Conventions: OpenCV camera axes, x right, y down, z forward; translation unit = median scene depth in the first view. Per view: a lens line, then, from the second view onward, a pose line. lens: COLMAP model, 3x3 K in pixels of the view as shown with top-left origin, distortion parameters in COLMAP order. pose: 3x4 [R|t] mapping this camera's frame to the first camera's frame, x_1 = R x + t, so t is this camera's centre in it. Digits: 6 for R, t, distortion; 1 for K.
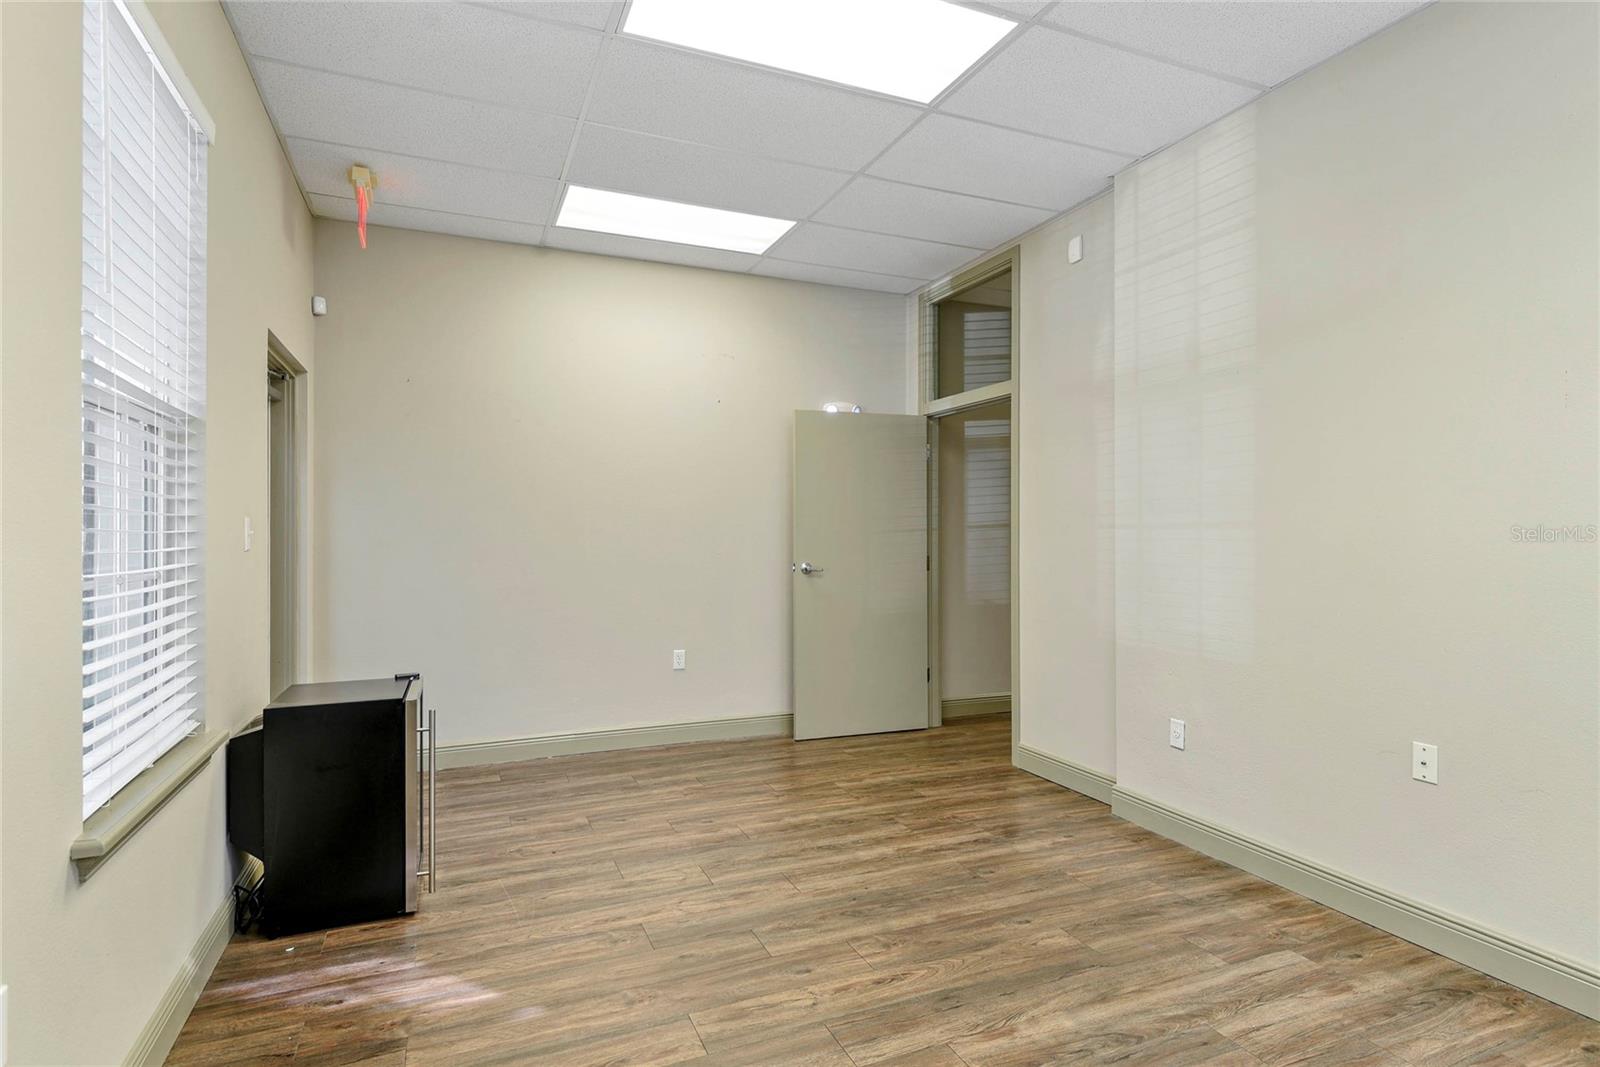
lens RADIAL K [[827.8, 0, 811.4], [0, 827.8, 531.4], [0, 0, 1]] dist [0.030059, -0.014635]
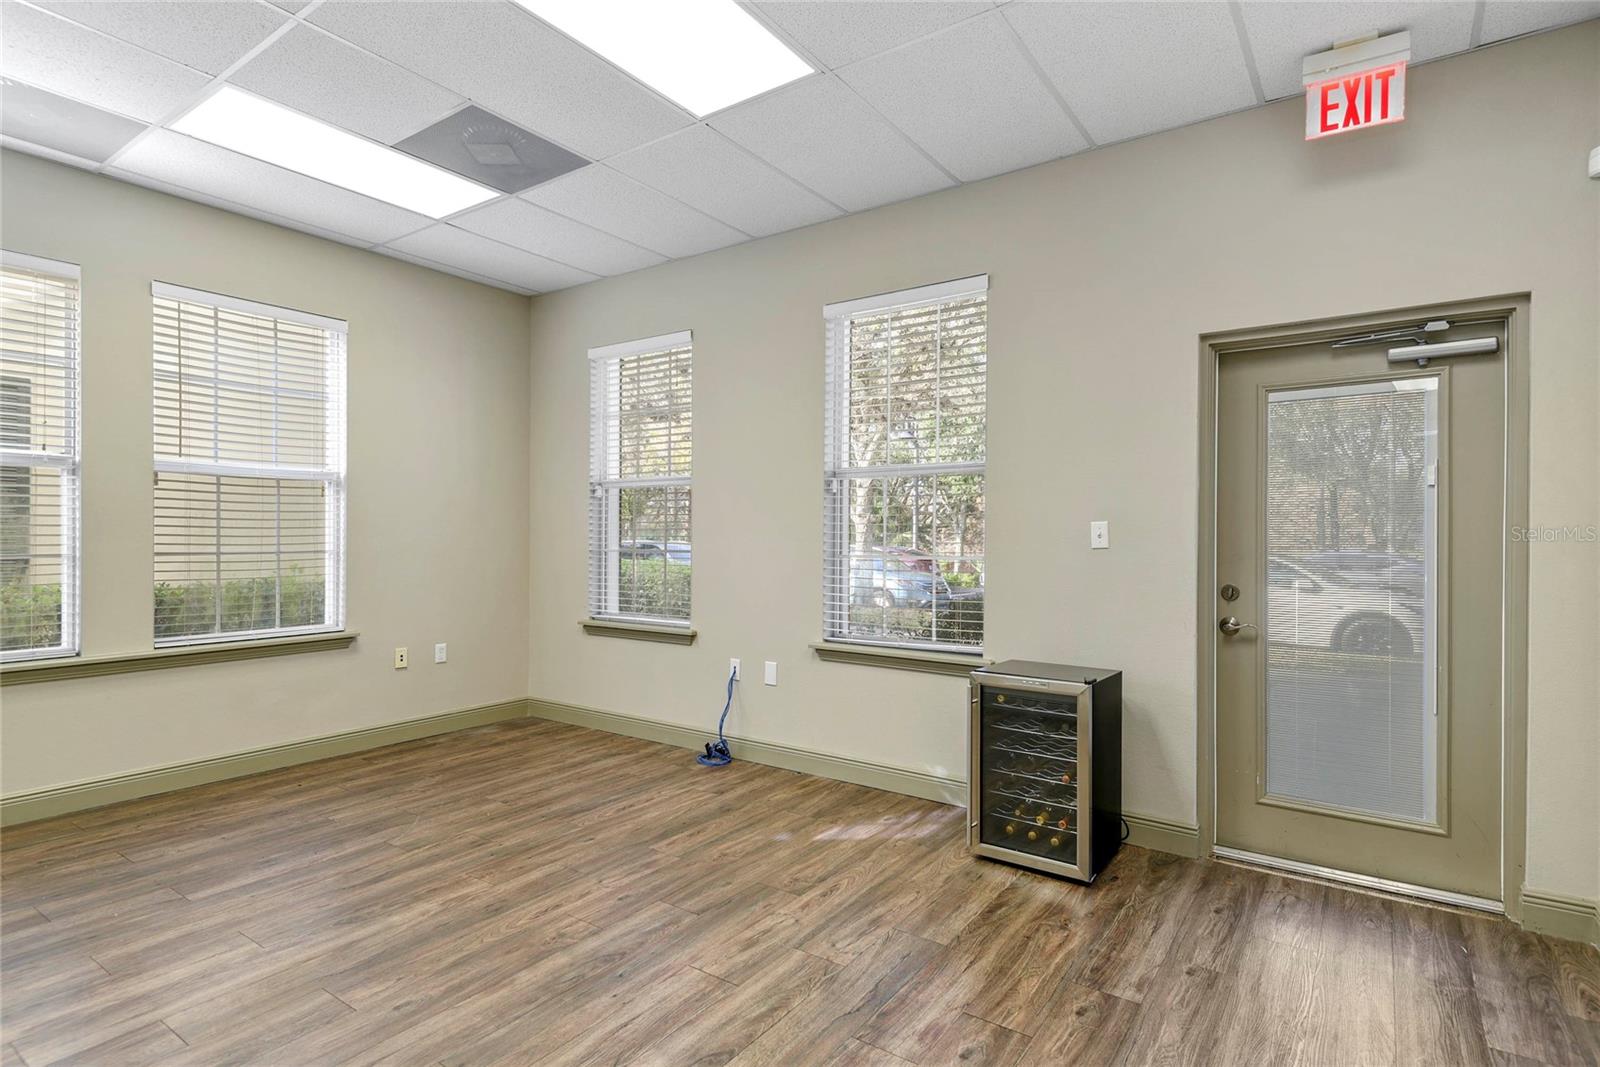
lens RADIAL K [[827.8, 0, 792.3], [0, 827.8, 536.1], [0, 0, 1]] dist [0.030059, -0.014635]
pose [[-0.860547, -0.002404, -0.509365, 0.276892], [-0.004314, 0.999987, 0.002569, 0.005277], [0.509353, 0.004408, -0.860546, 1.519211]]
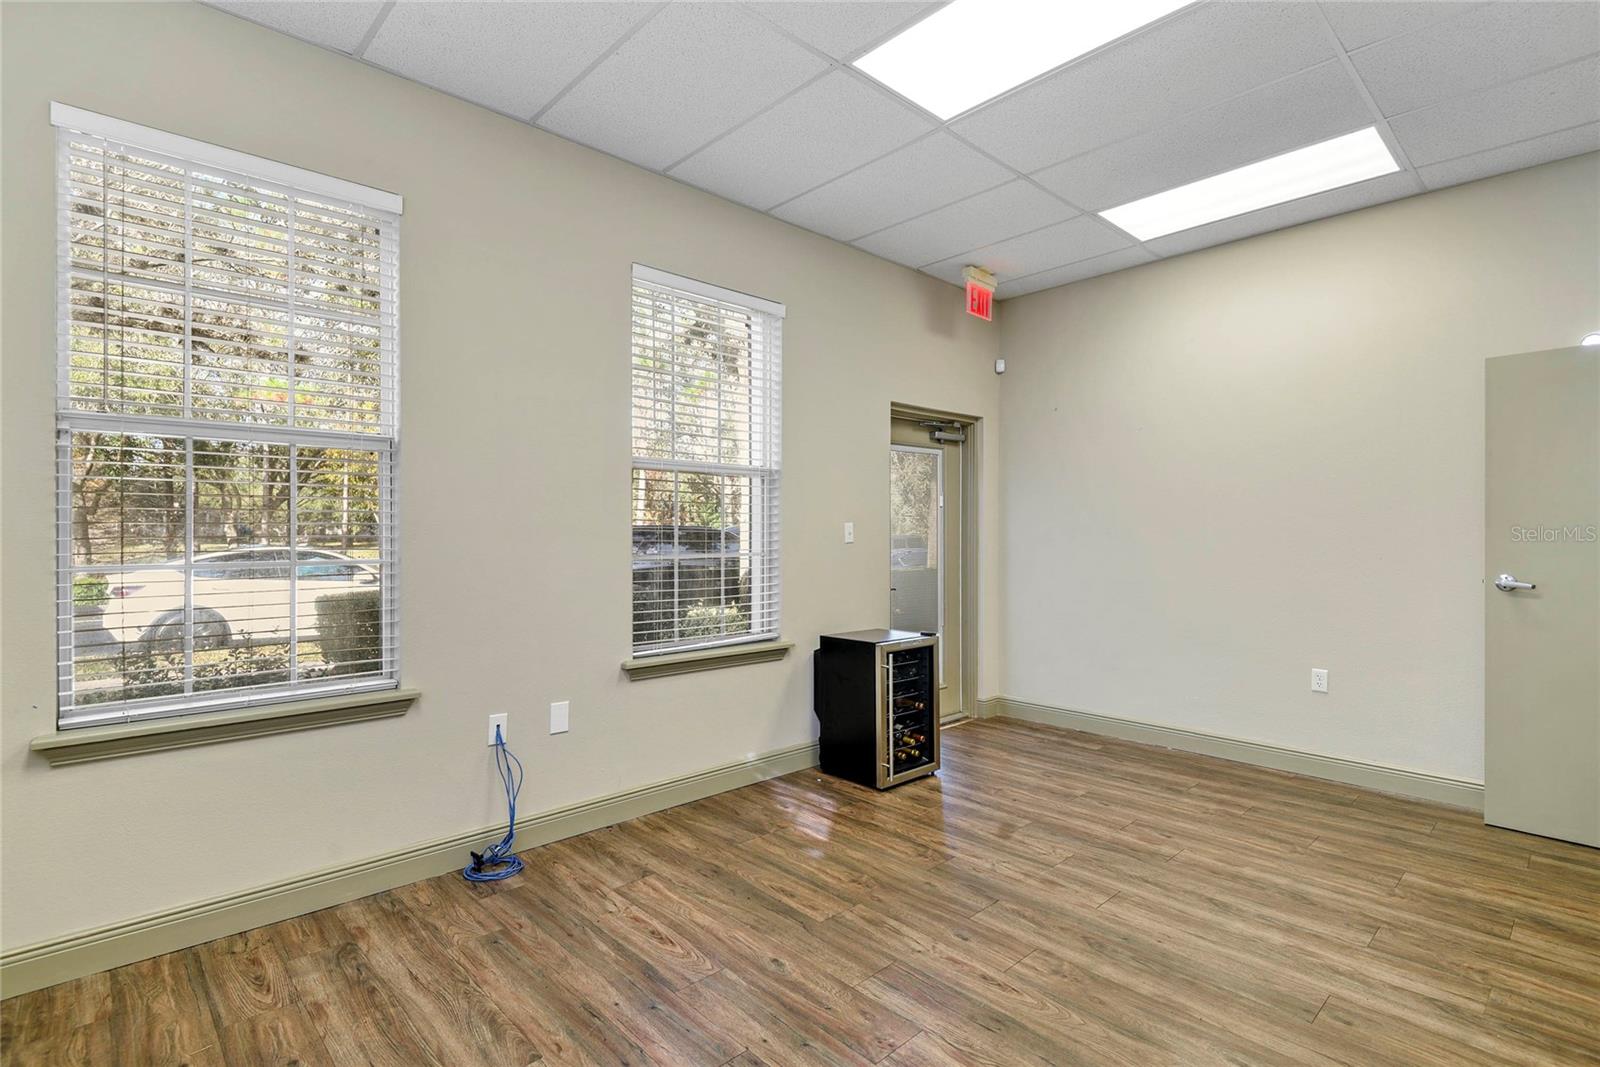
lens RADIAL K [[777.8, 0, 805.3], [0, 777.8, 535.6], [0, 0, 1]] dist [0.019003, -0.010098]
pose [[0.341681, 0.002562, -0.939812, 0.614441], [-0.000967, 0.999997, 0.002374, 0.005852], [0.939815, 0.000097, 0.341683, 0.330111]]
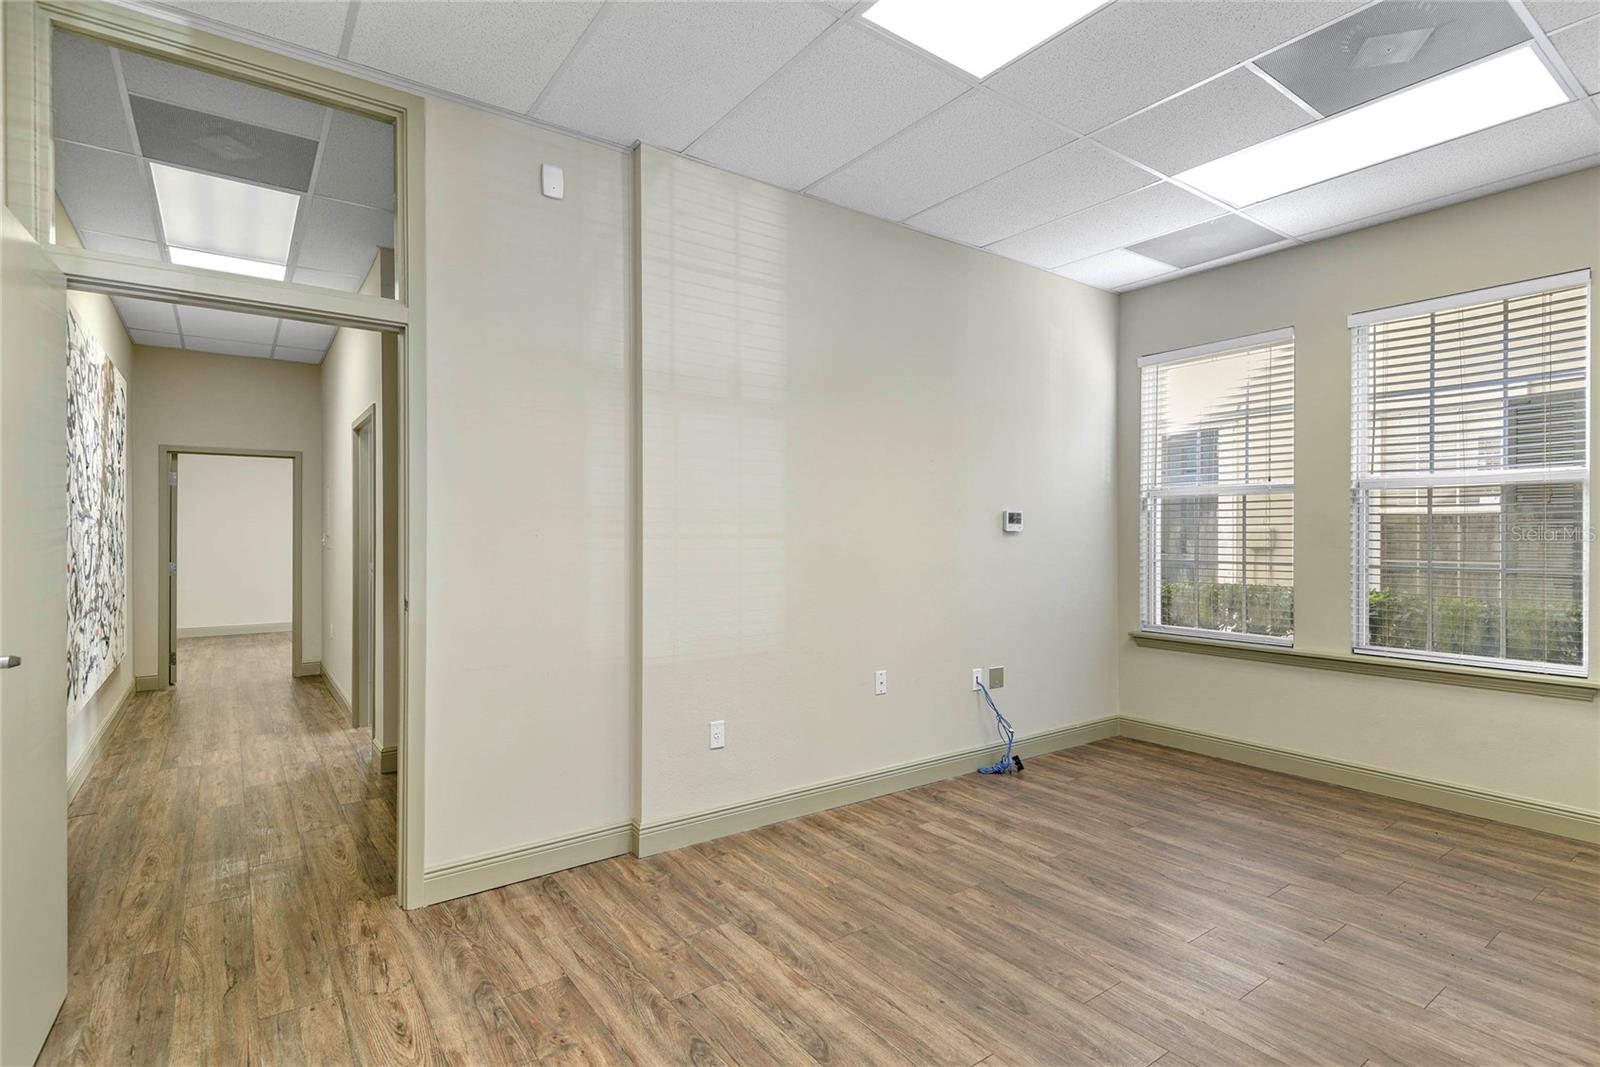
lens RADIAL K [[777.8, 0, 798.4], [0, 777.8, 534.5], [0, 0, 1]] dist [0.019003, -0.010098]
pose [[-0.210695, -0.000707, 0.977552, -0.545045], [-0.003150, 0.999995, 0.000044, -0.008707], [-0.977547, -0.003070, -0.210696, 1.125826]]
